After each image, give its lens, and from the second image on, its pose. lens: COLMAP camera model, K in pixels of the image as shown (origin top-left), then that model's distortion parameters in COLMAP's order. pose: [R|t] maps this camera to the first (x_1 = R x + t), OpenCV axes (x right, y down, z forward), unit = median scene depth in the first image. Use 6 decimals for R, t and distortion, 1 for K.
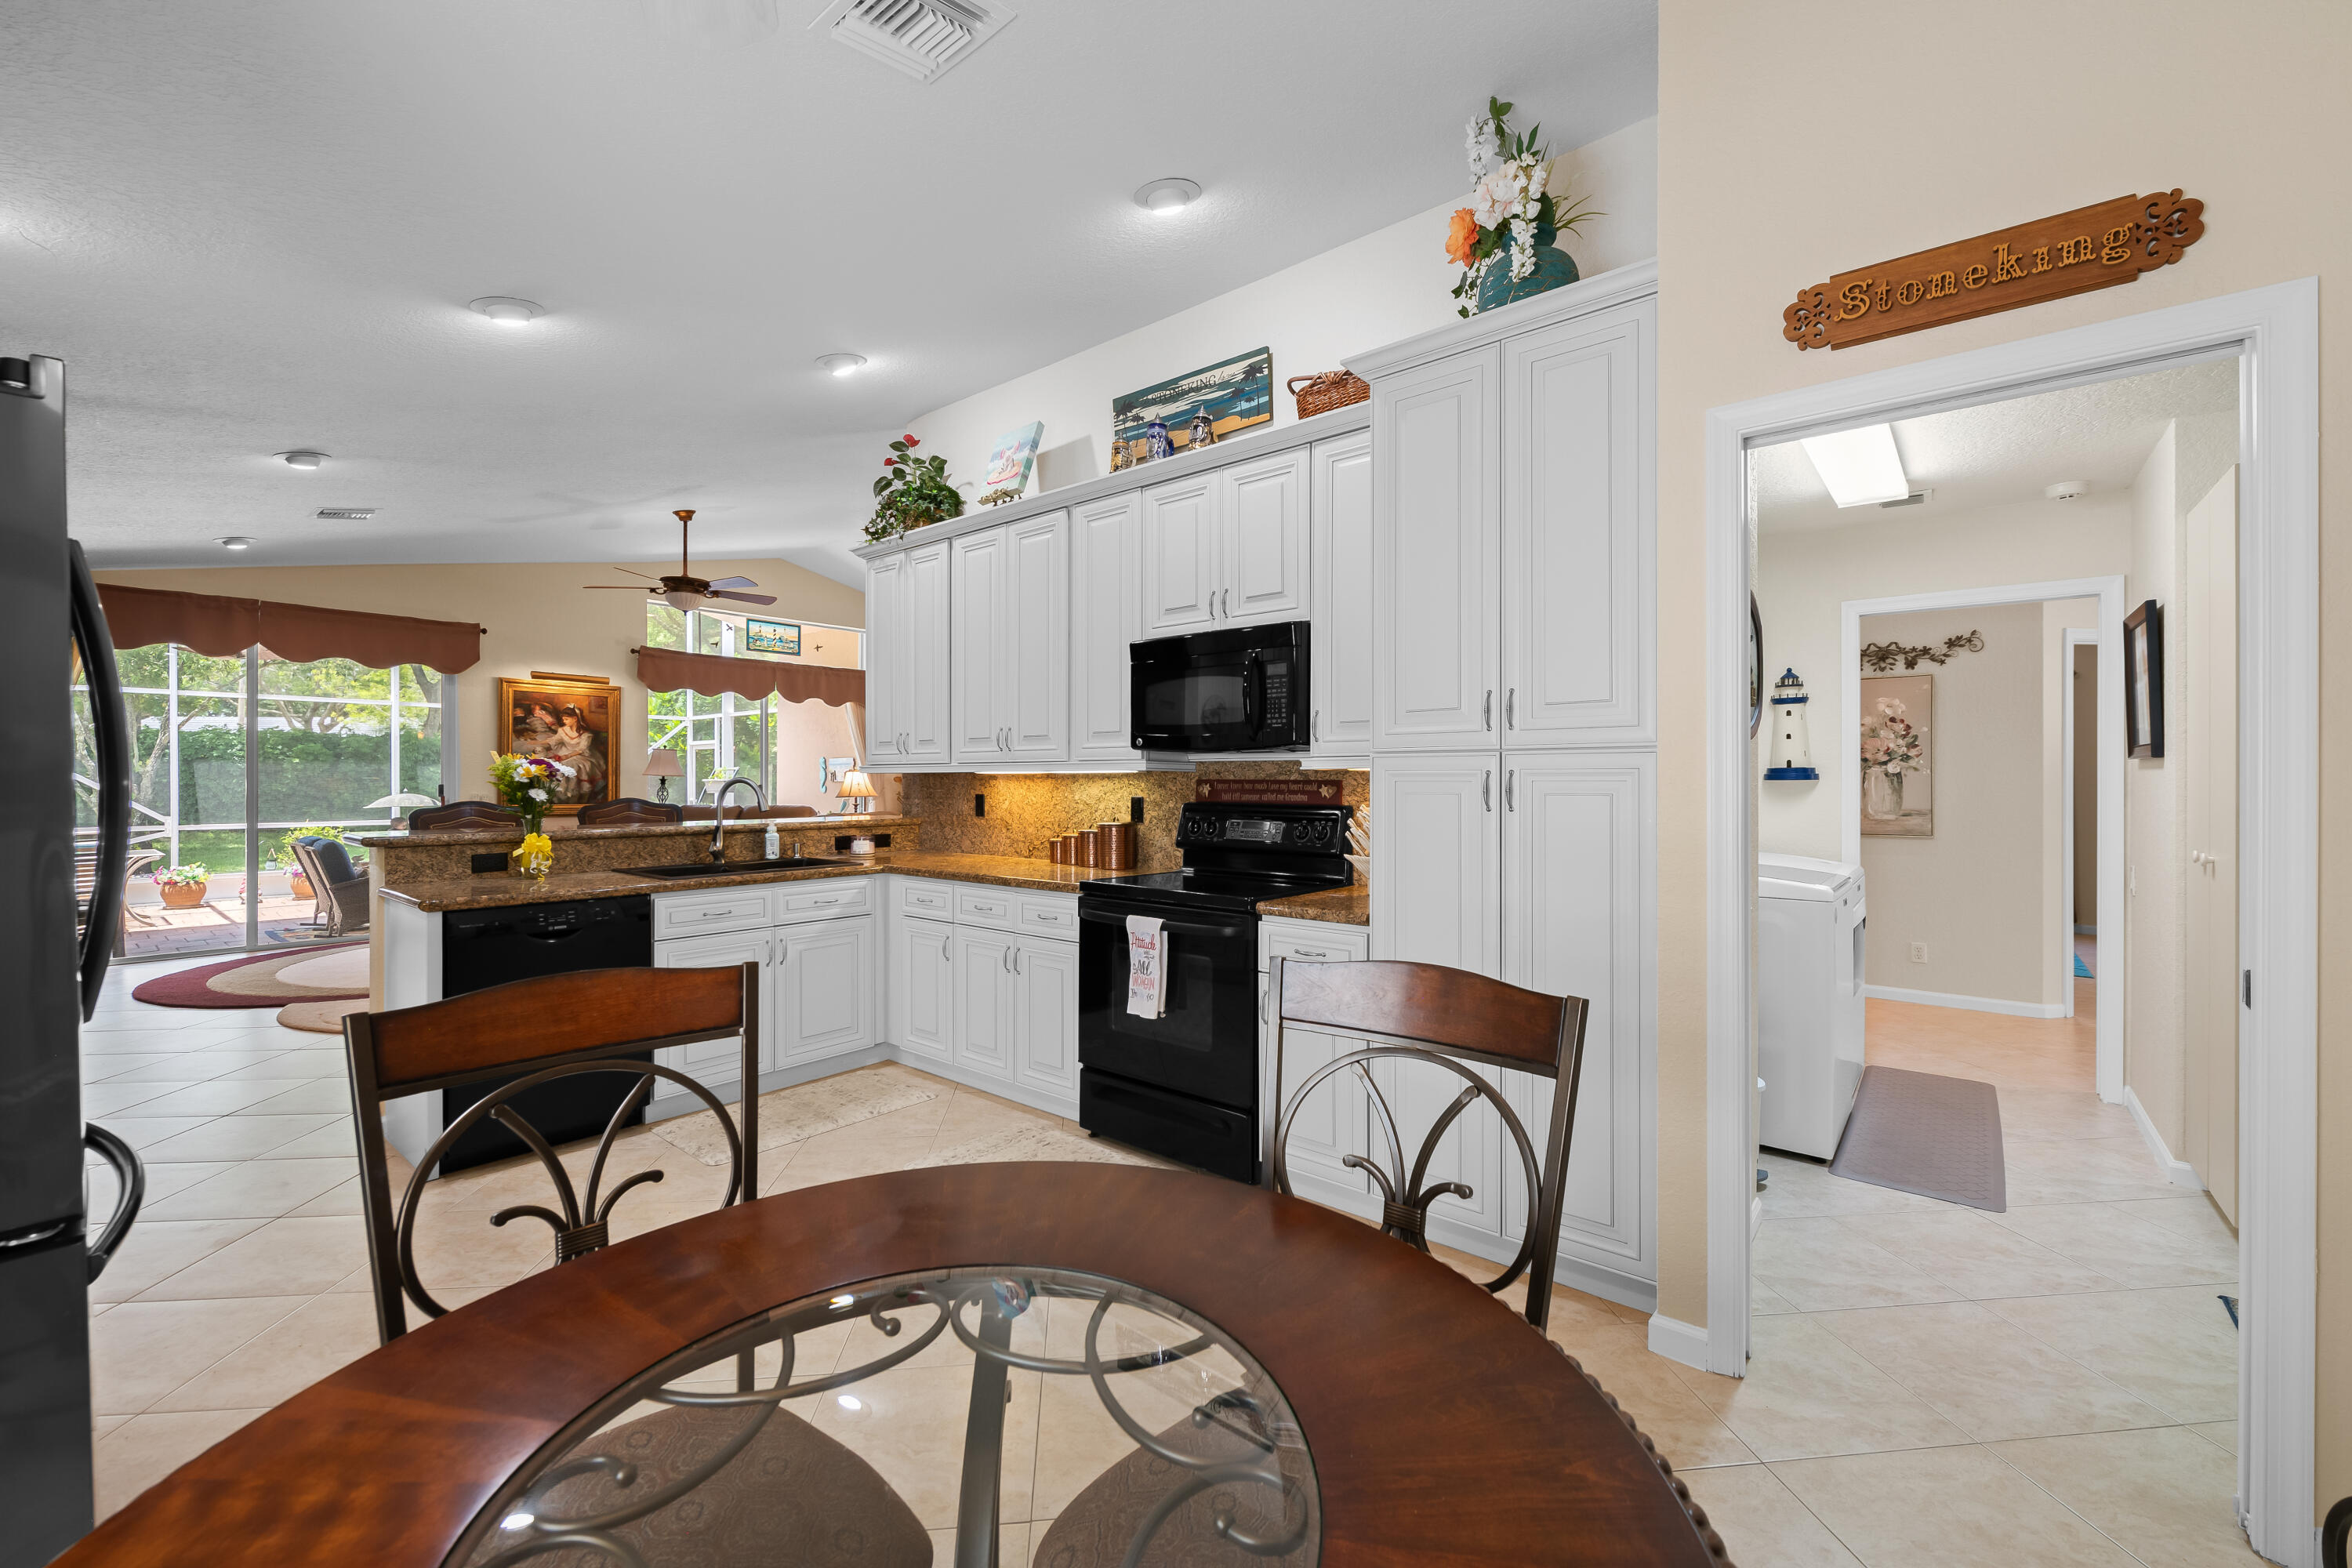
lens RADIAL K [[950.1, 0, 1167.1], [0, 950.1, 779.8], [0, 0, 1]] dist [0.009332, -0.000809]
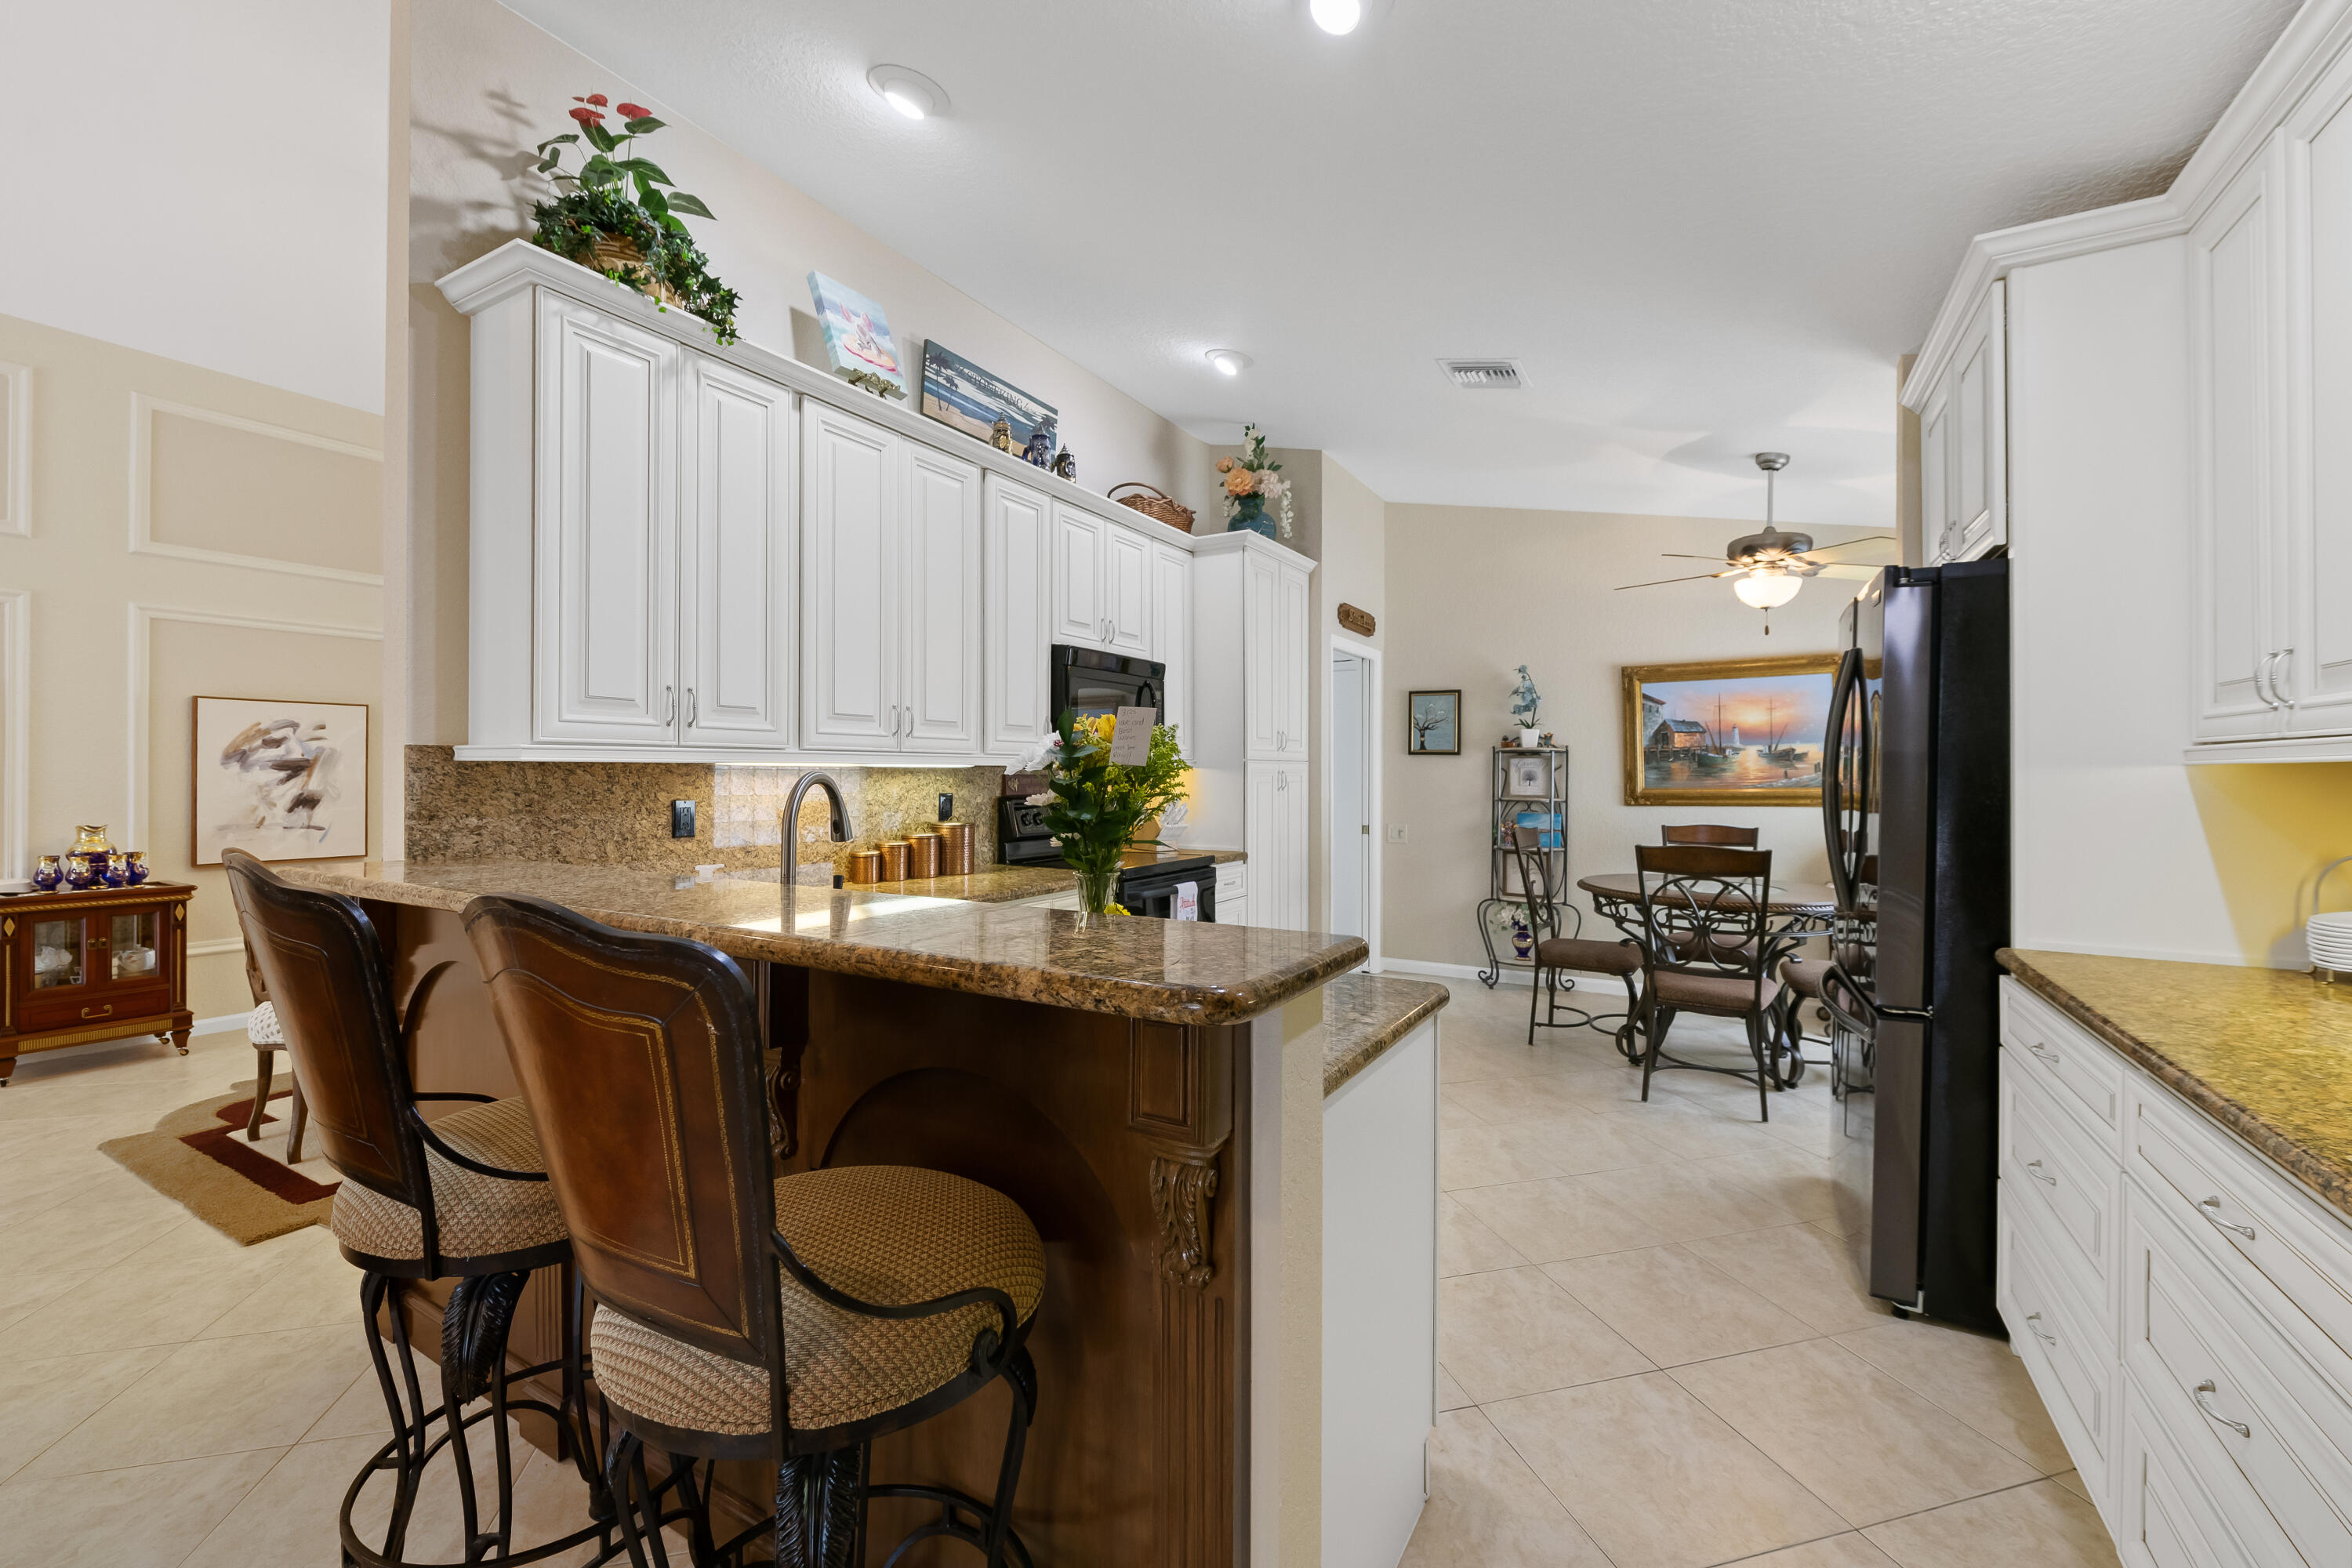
lens RADIAL K [[950.1, 0, 1182.3], [0, 950.1, 774.3], [0, 0, 1]] dist [0.009332, -0.000809]
pose [[-0.165533, -0.003329, 0.986199, -0.877912], [-0.004956, 0.999984, 0.002544, -0.003780], [-0.986192, -0.004467, -0.165547, 0.836499]]
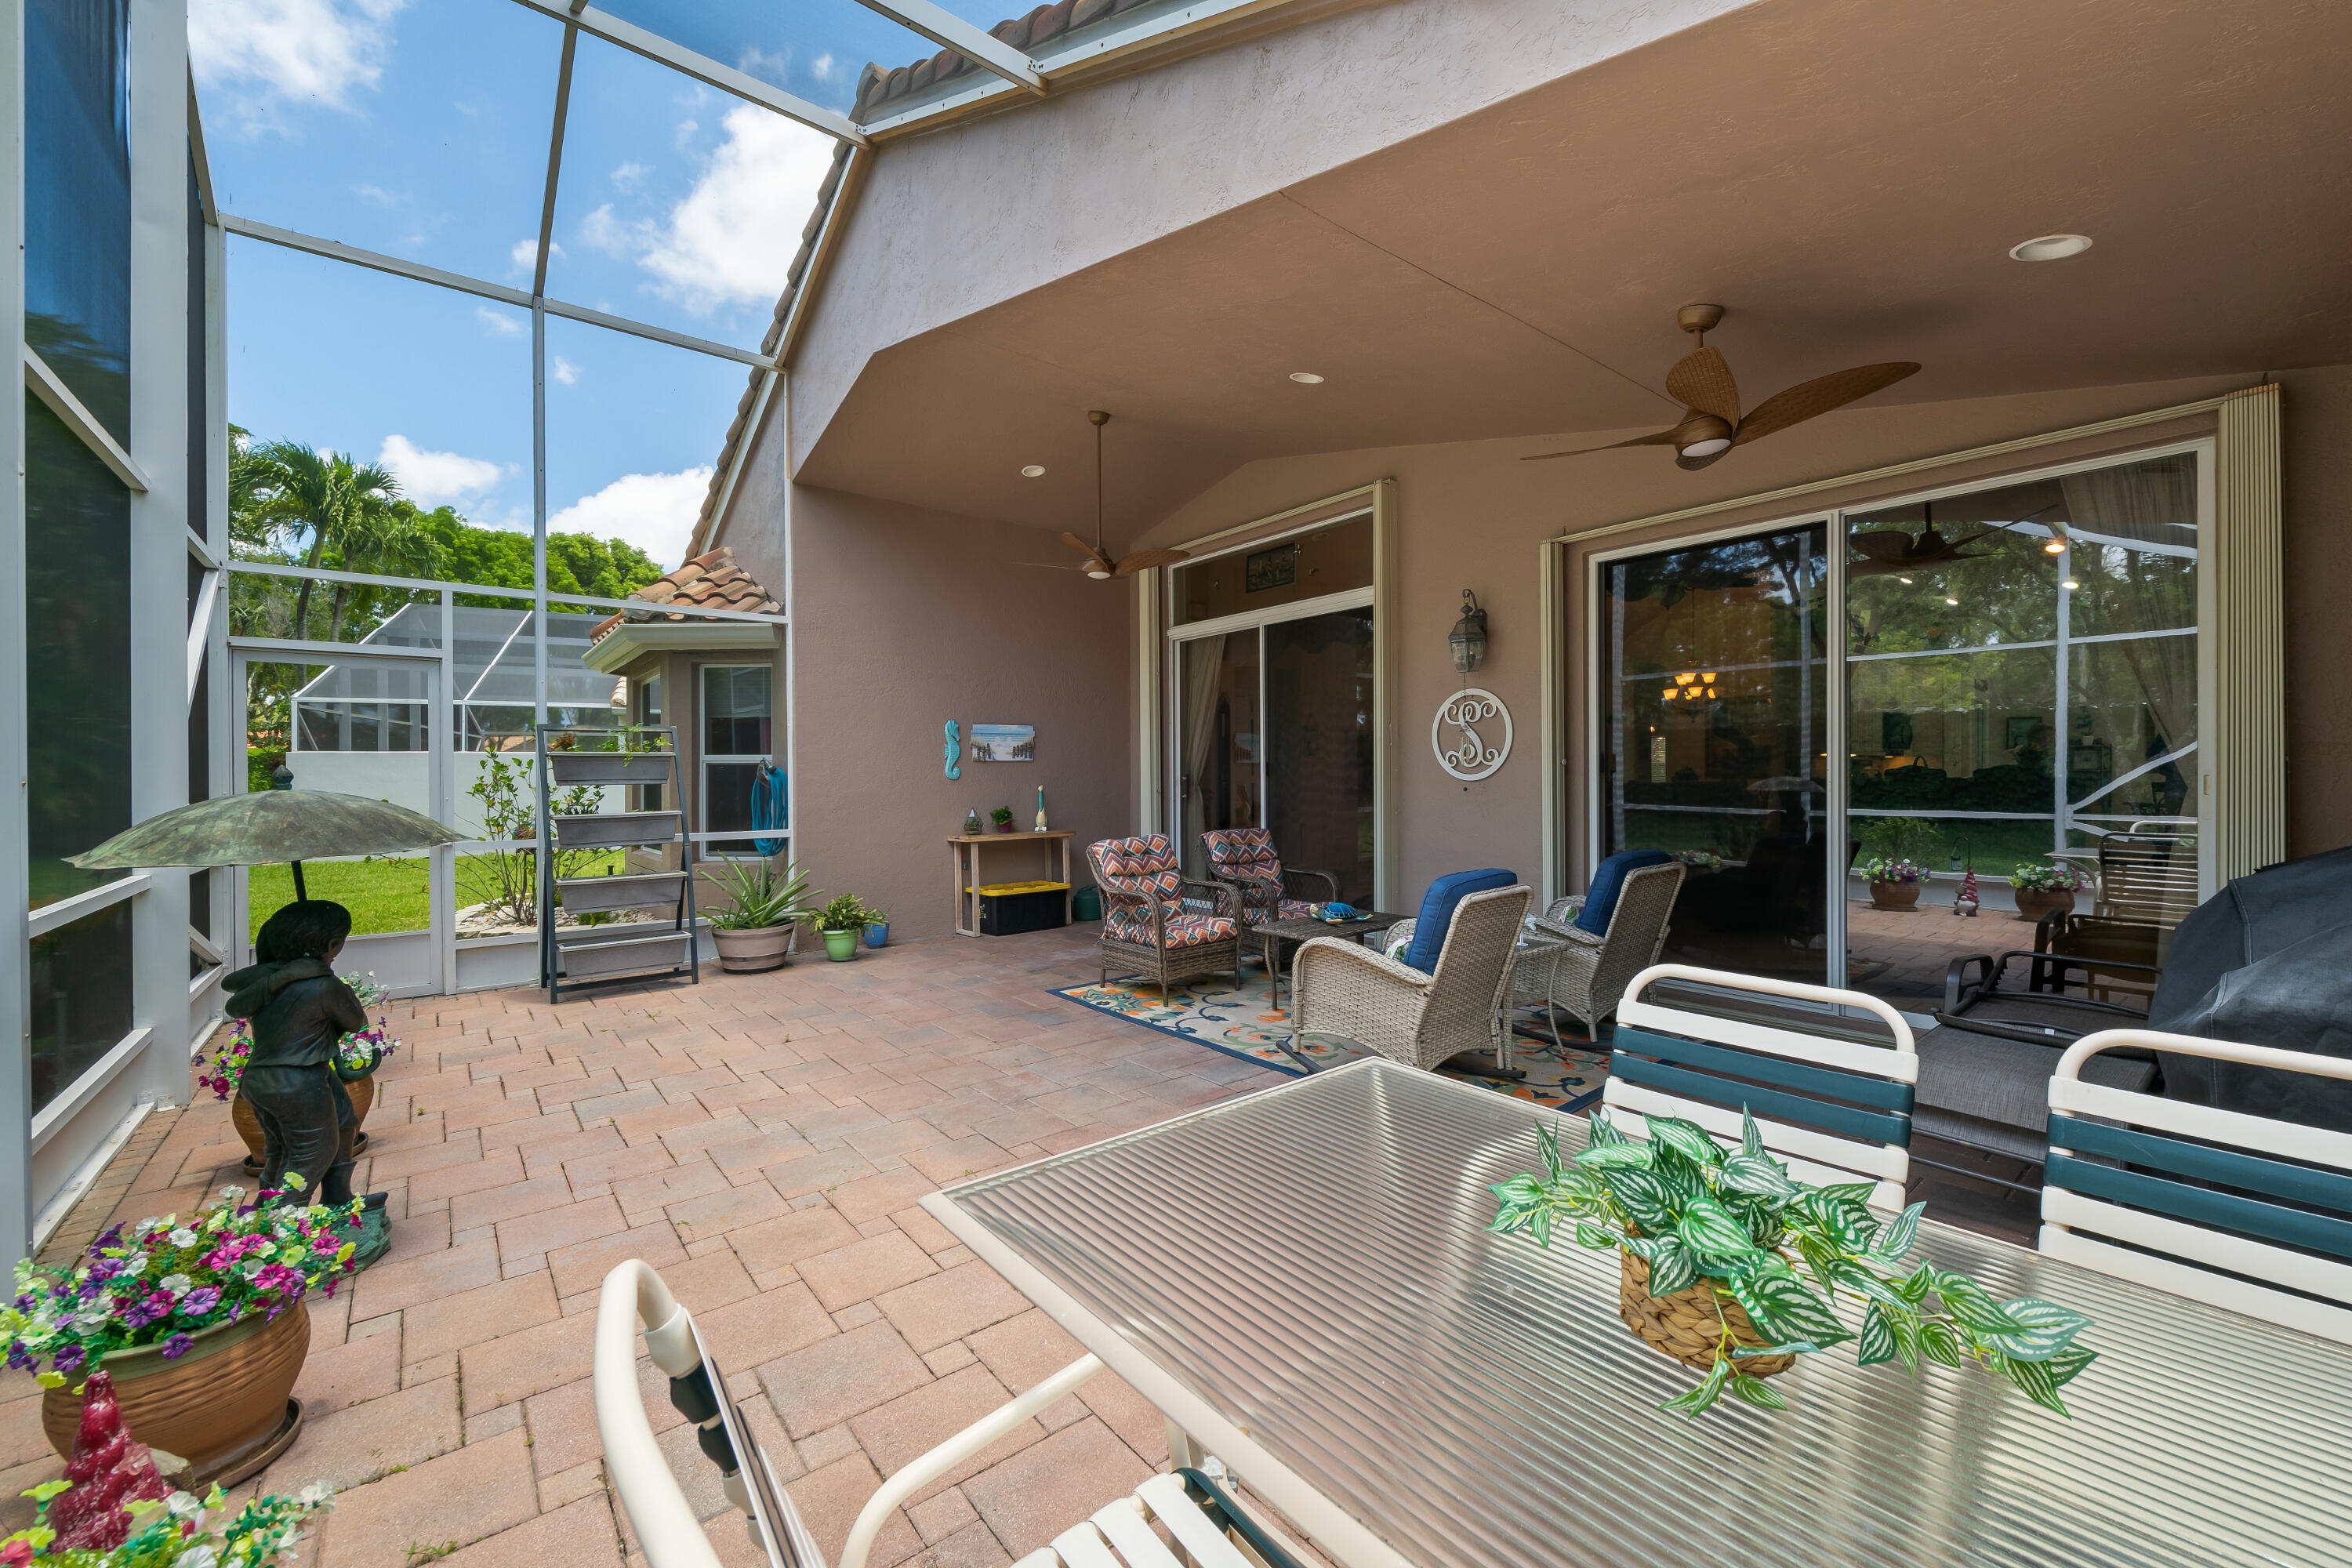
lens RADIAL K [[950.1, 0, 1168.9], [0, 950.1, 777.5], [0, 0, 1]] dist [0.009332, -0.000809]
pose [[0.186493, -0.004238, 0.982447, -2.033173], [0.000237, 0.999991, 0.004269, 0.021924], [-0.982456, -0.000564, 0.186493, 1.649034]]
